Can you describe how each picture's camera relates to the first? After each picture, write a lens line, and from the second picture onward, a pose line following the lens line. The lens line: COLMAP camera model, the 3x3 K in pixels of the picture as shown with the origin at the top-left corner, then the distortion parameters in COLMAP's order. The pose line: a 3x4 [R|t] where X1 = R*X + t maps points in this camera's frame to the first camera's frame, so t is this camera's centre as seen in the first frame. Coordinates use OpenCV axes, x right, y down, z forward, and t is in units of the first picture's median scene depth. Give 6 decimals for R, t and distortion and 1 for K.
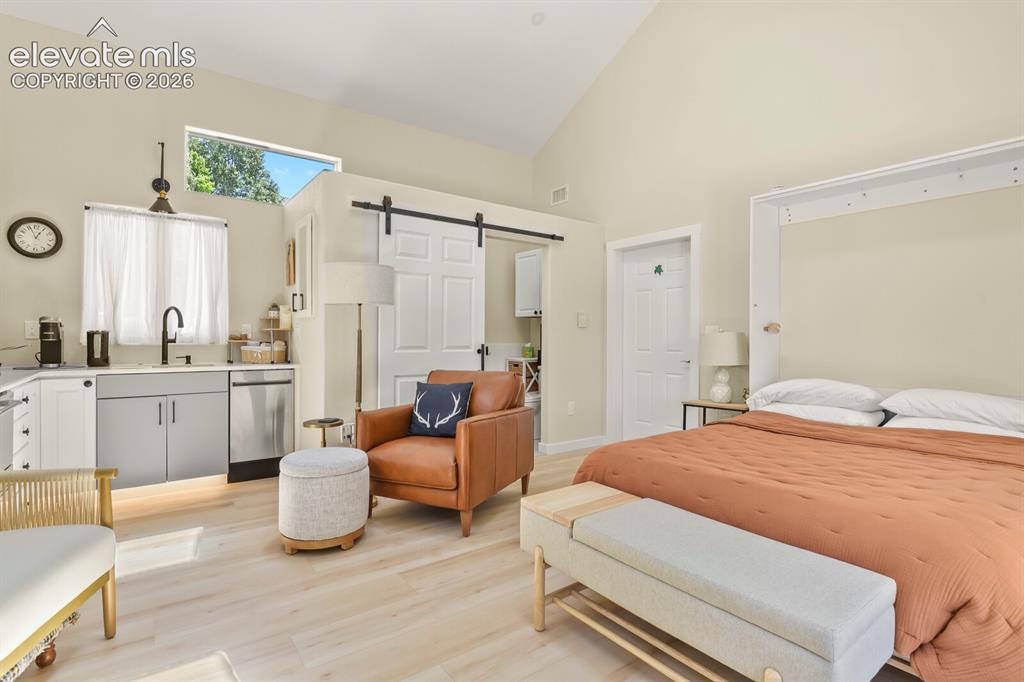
lens RADIAL K [[498.0, 0, 514.8], [0, 498.0, 338.0], [0, 0, 1]] dist [-0.004101, -0.001481]
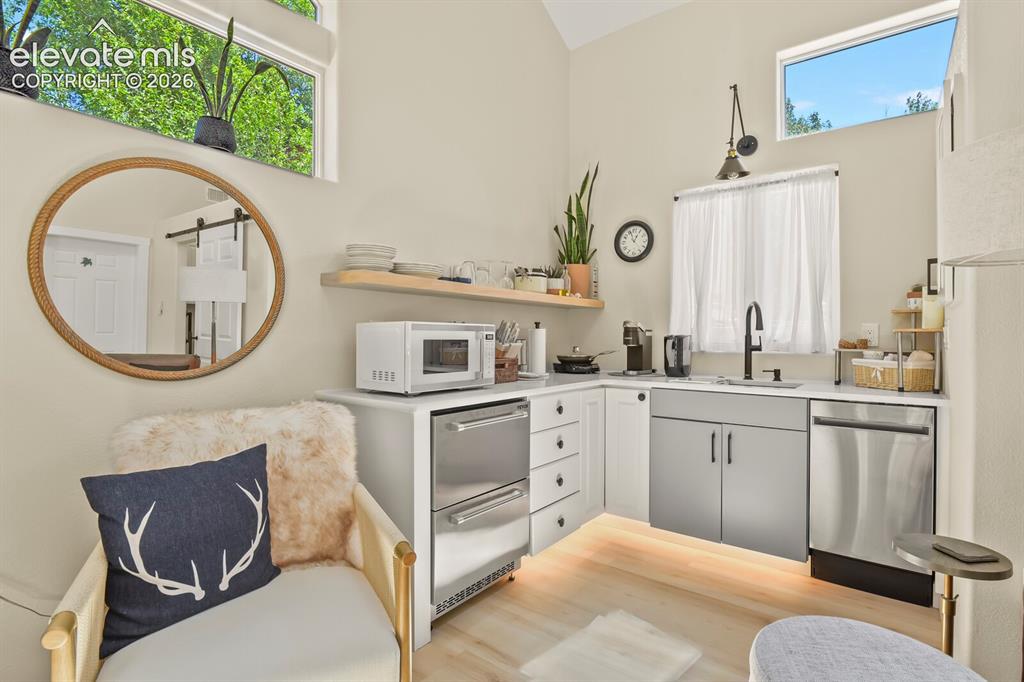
lens RADIAL K [[498.0, 0, 514.2], [0, 498.0, 337.2], [0, 0, 1]] dist [-0.004101, -0.001481]
pose [[0.270095, -0.005322, -0.962819, -0.071692], [-0.006119, 0.999955, -0.007243, -0.003289], [0.962814, 0.007848, 0.270051, 0.447800]]
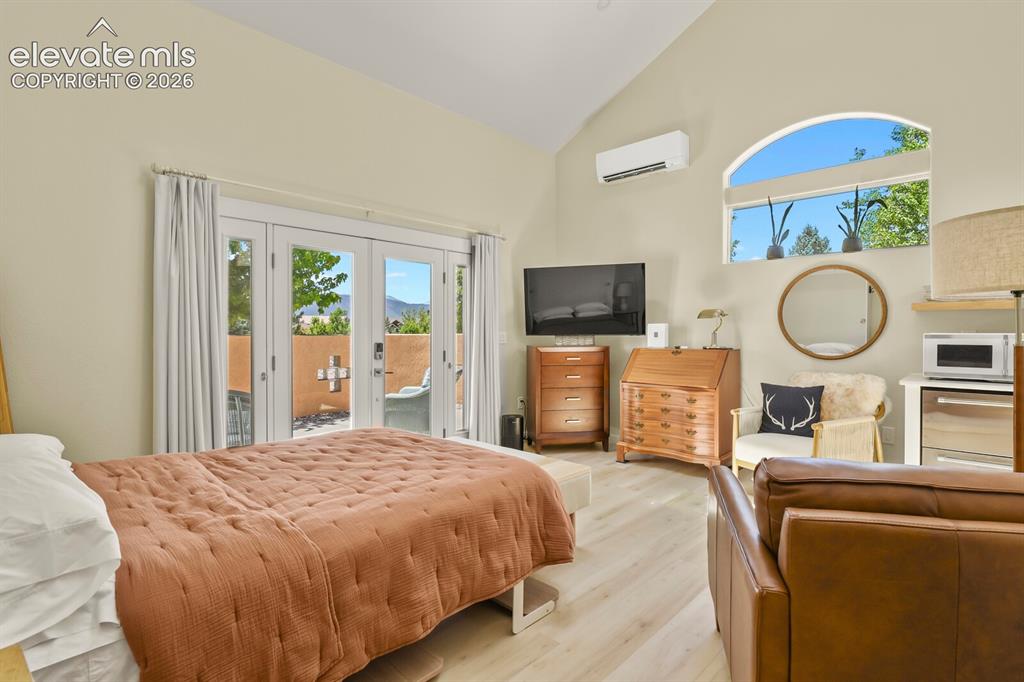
lens RADIAL K [[498.0, 0, 512.7], [0, 498.0, 338.7], [0, 0, 1]] dist [-0.004101, -0.001481]
pose [[-0.987008, -0.013120, -0.160134, 0.216911], [-0.015282, 0.999808, 0.012279, -0.012208], [0.159942, 0.014567, -0.987019, 1.160233]]
